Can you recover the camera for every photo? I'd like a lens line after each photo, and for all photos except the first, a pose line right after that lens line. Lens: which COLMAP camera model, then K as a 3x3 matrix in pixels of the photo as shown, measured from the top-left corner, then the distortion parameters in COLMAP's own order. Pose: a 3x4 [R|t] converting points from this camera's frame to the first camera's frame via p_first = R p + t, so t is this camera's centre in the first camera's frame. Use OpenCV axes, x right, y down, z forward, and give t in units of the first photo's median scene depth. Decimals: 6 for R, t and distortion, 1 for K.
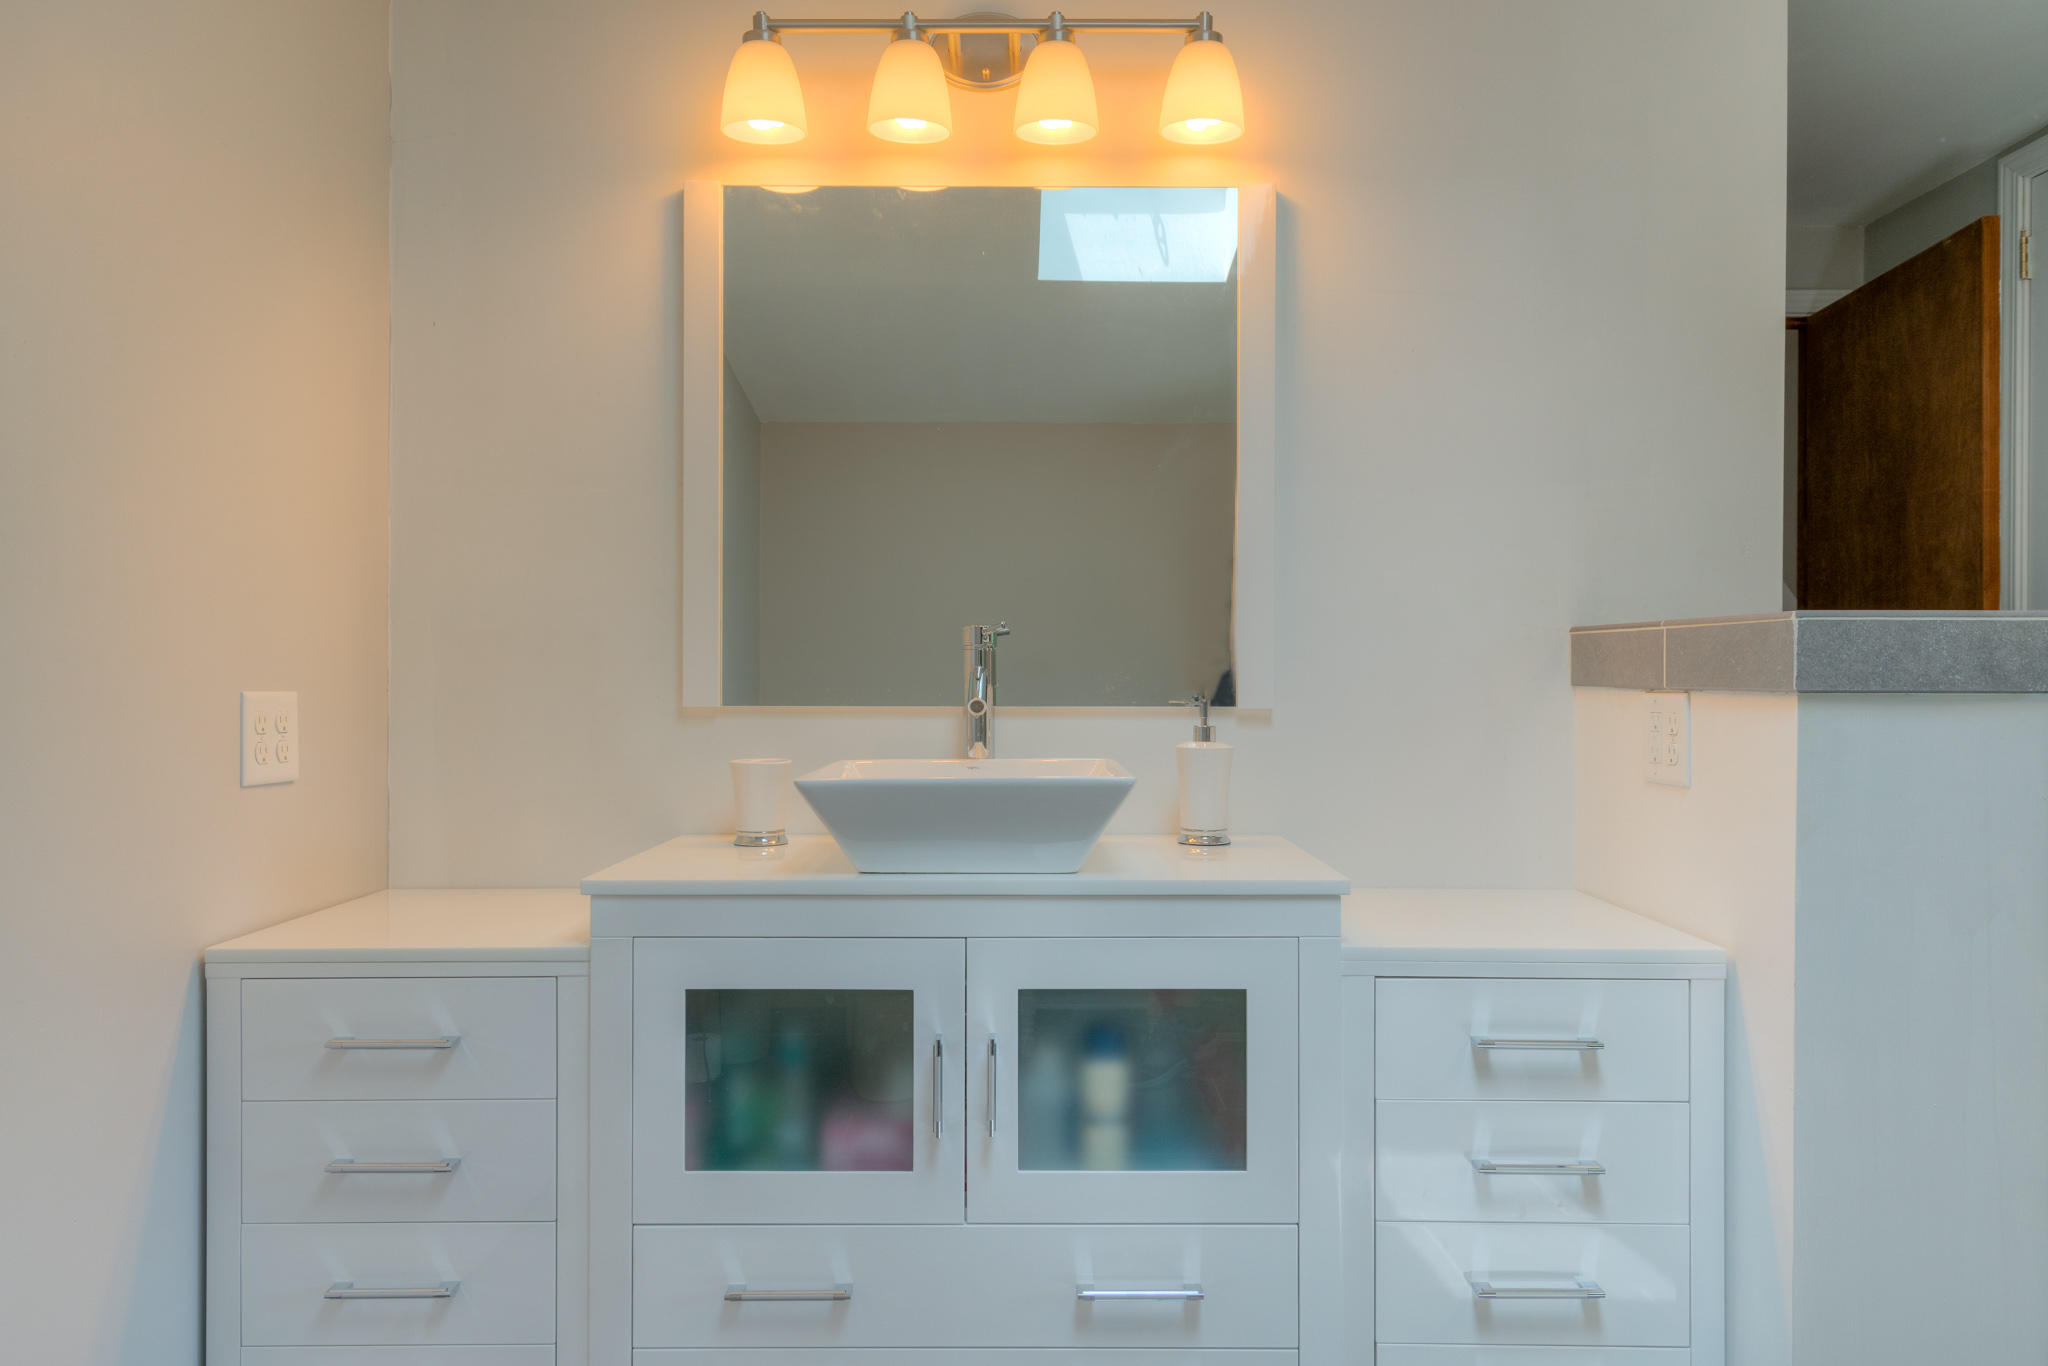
lens RADIAL K [[1306.1, 0, 1013.6], [0, 1306.1, 683.6], [0, 0, 1]] dist [0.005465, 0.006473]
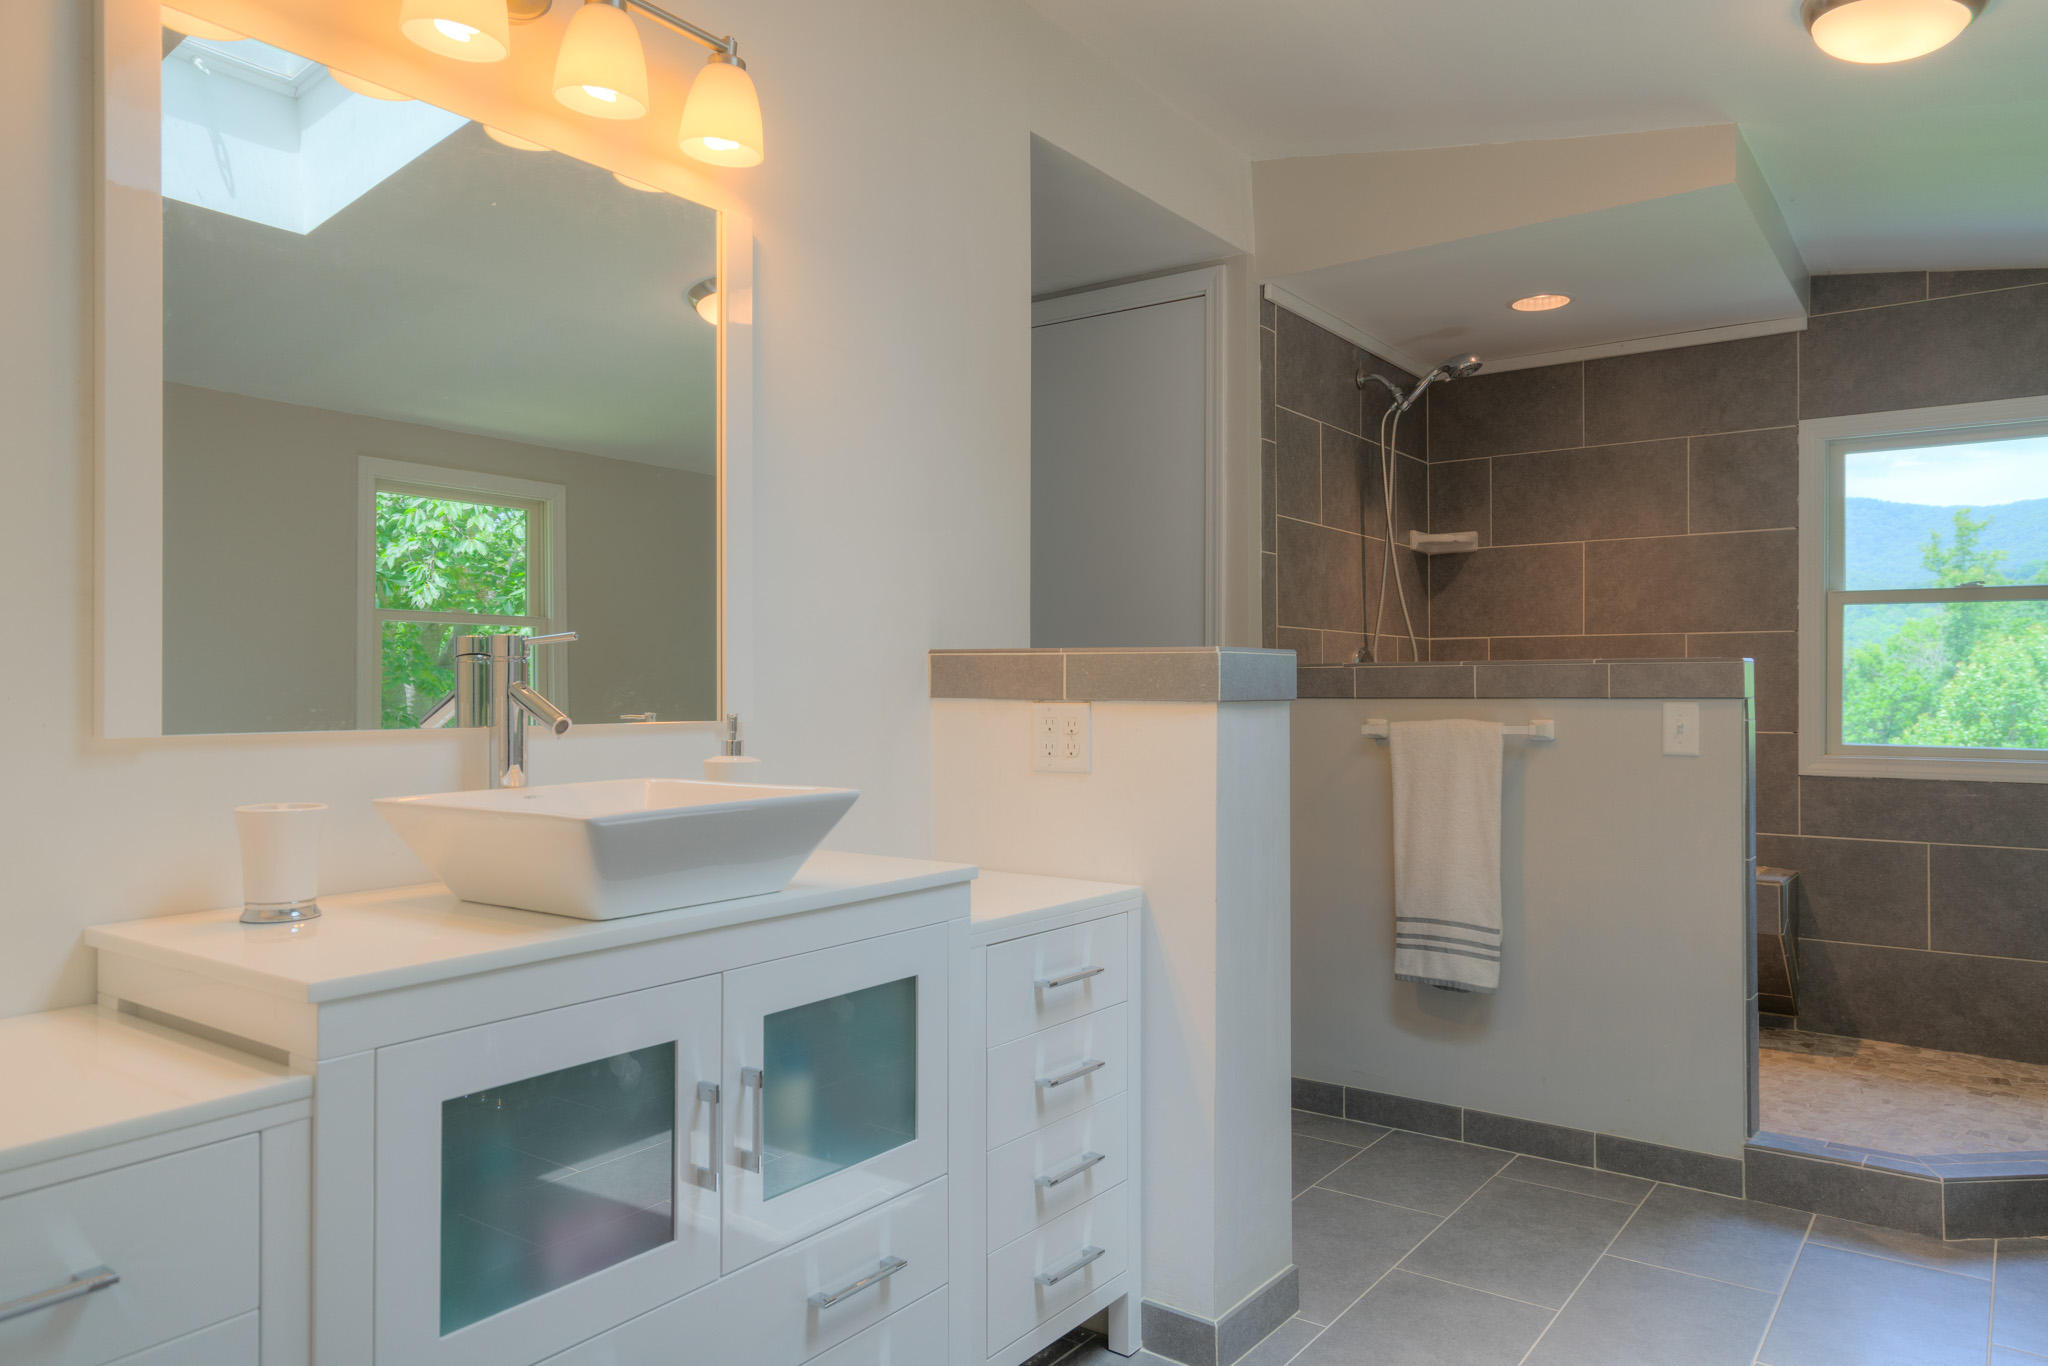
lens RADIAL K [[1306.1, 0, 1036.3], [0, 1306.1, 680.3], [0, 0, 1]] dist [0.005465, 0.006473]
pose [[0.607042, 0.002664, 0.794666, -0.572669], [0.007801, 0.999926, -0.009311, -0.002803], [-0.794632, 0.011851, 0.606976, 0.224151]]
